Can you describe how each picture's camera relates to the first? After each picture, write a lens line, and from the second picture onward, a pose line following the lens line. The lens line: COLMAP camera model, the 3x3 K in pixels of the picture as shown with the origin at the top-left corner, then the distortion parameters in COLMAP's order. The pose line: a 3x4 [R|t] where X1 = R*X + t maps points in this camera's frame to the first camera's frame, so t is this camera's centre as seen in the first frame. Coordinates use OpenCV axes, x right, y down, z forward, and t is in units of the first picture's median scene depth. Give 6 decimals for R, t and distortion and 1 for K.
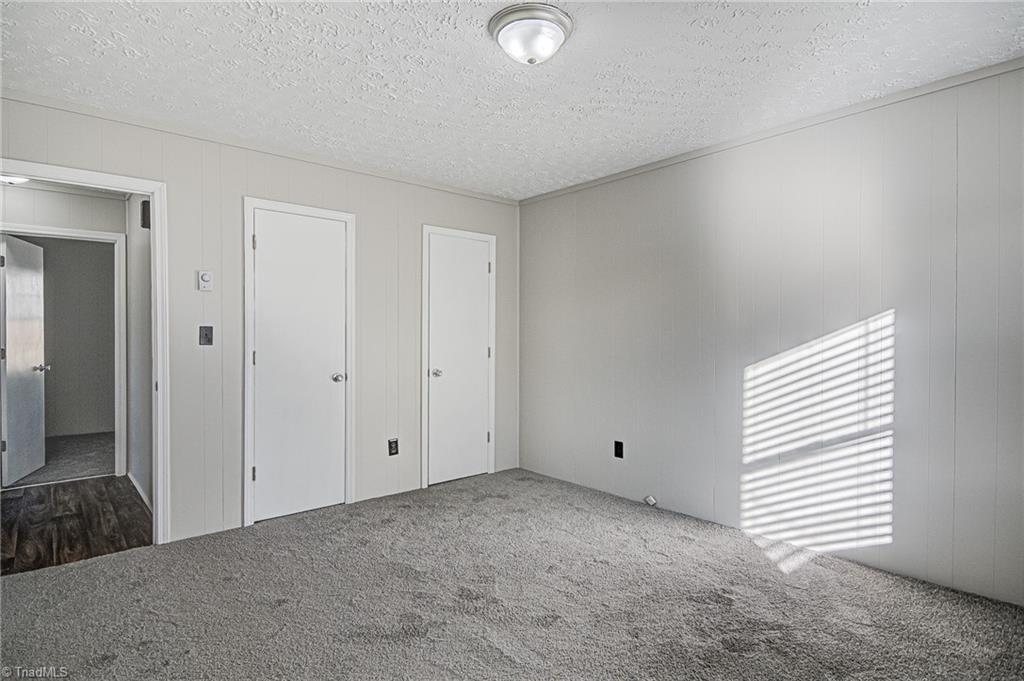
lens RADIAL K [[538.9, 0, 508.3], [0, 538.9, 338.2], [0, 0, 1]] dist [0.021329, -0.018667]
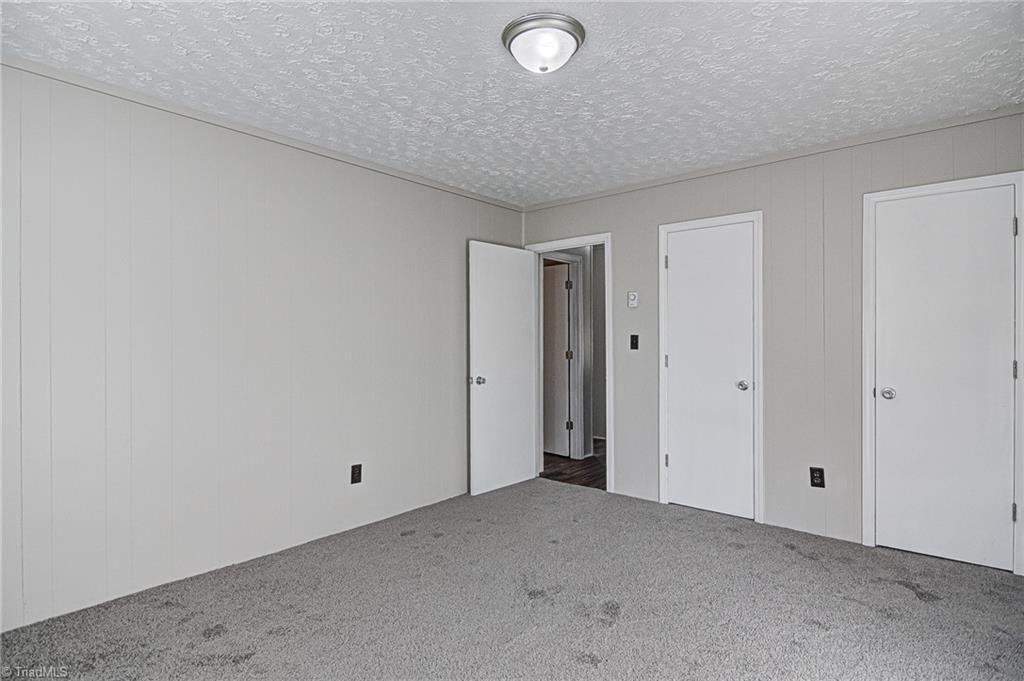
lens RADIAL K [[538.9, 0, 510.4], [0, 538.9, 341.4], [0, 0, 1]] dist [0.021329, -0.018667]
pose [[0.166369, 0.000401, -0.986063, 0.583940], [-0.003384, 0.999994, -0.000164, -0.004536], [0.986058, 0.003364, 0.166370, 0.445692]]
